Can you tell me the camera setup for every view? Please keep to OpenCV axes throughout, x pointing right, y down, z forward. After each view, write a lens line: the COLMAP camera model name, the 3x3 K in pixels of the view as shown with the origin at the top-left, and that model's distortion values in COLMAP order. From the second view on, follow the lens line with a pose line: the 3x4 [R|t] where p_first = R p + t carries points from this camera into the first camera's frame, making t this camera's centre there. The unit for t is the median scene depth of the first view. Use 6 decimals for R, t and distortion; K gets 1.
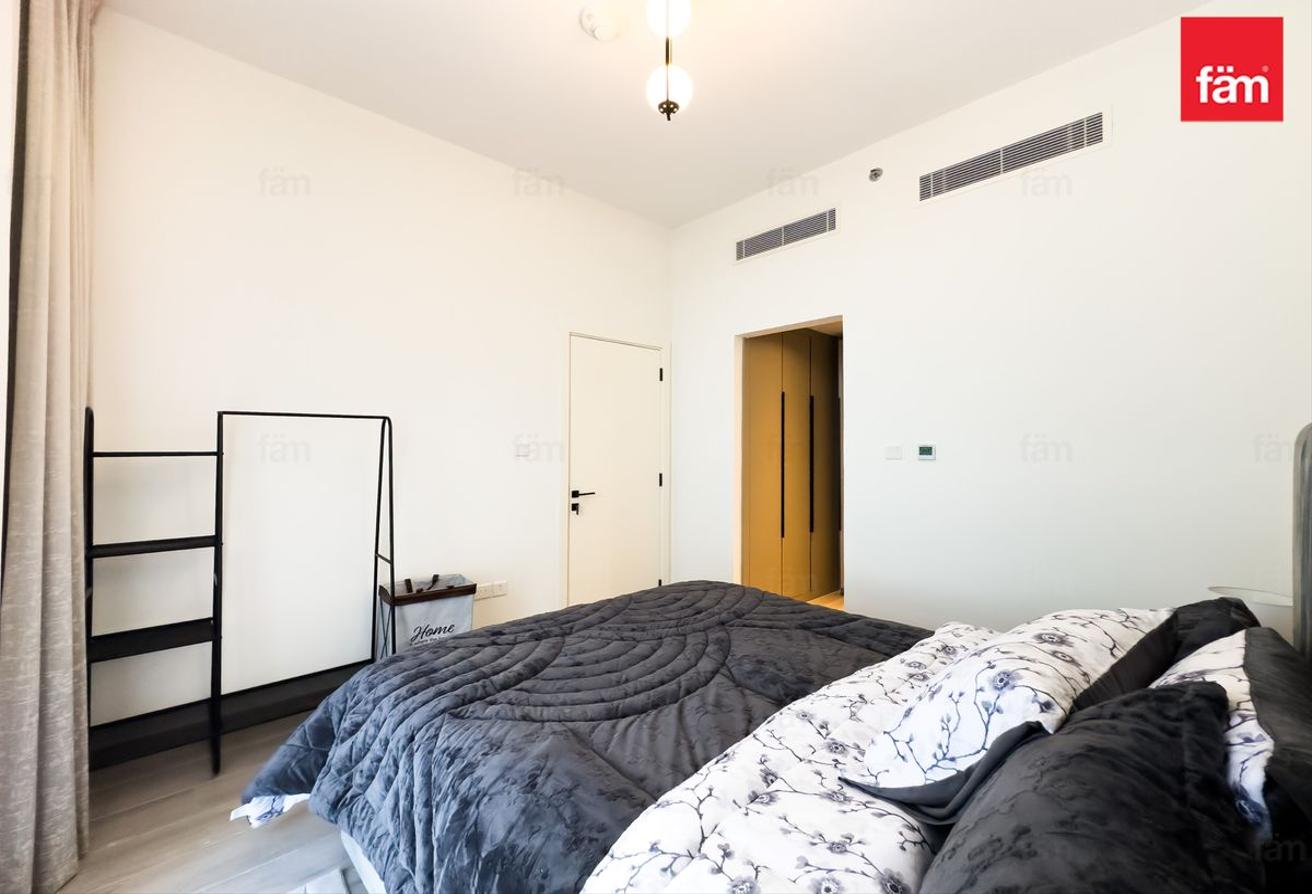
lens RADIAL K [[528.1, 0, 656.0], [0, 528.1, 447.0], [0, 0, 1]] dist [0.001101, 0.000077]
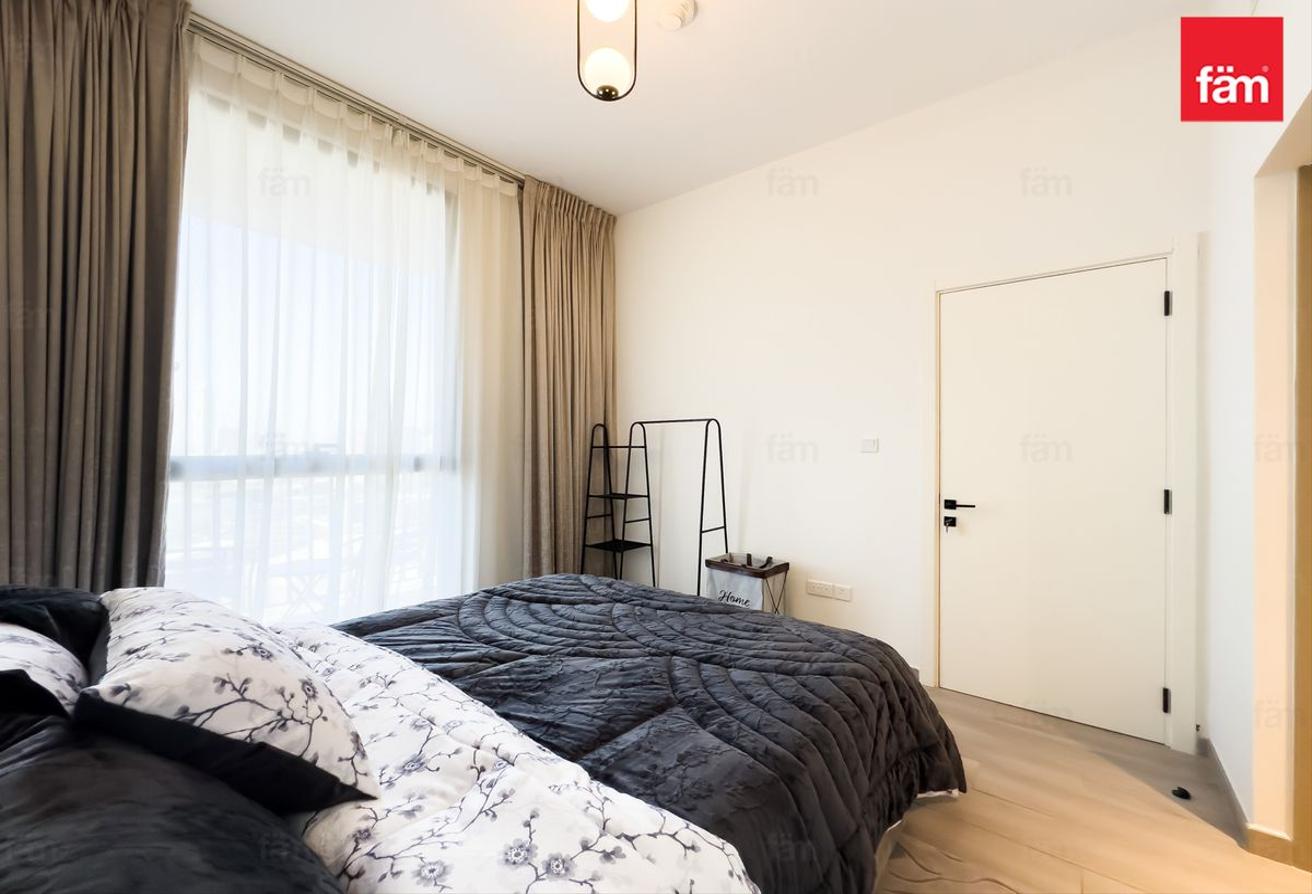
lens RADIAL K [[531.2, 0, 621.1], [0, 531.2, 448.9], [0, 0, 1]] dist [-0.000610, -0.000079]
pose [[0.127283, -0.001305, -0.991866, 0.651448], [-0.002072, 0.999997, -0.001581, 0.015573], [0.991864, 0.002256, 0.127279, 0.537954]]
